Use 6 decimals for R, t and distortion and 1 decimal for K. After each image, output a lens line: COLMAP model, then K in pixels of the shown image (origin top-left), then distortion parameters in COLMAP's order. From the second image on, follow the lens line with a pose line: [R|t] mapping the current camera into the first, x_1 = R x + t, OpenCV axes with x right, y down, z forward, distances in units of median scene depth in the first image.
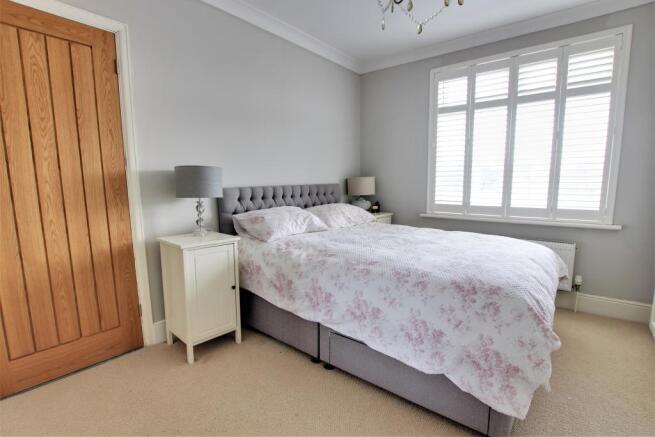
lens RADIAL K [[316.0, 0, 328.8], [0, 316.0, 222.5], [0, 0, 1]] dist [-0.019160, -0.000041]
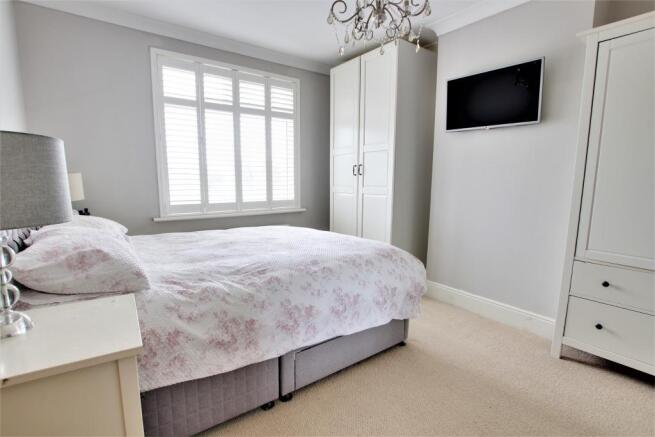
lens RADIAL K [[316.0, 0, 328.8], [0, 316.0, 222.5], [0, 0, 1]] dist [-0.019160, -0.000041]
pose [[0.247372, -0.127344, 0.960516, -0.525095], [0.119519, 0.987765, 0.100176, -0.060059], [-0.961521, 0.090019, 0.259566, 0.450139]]
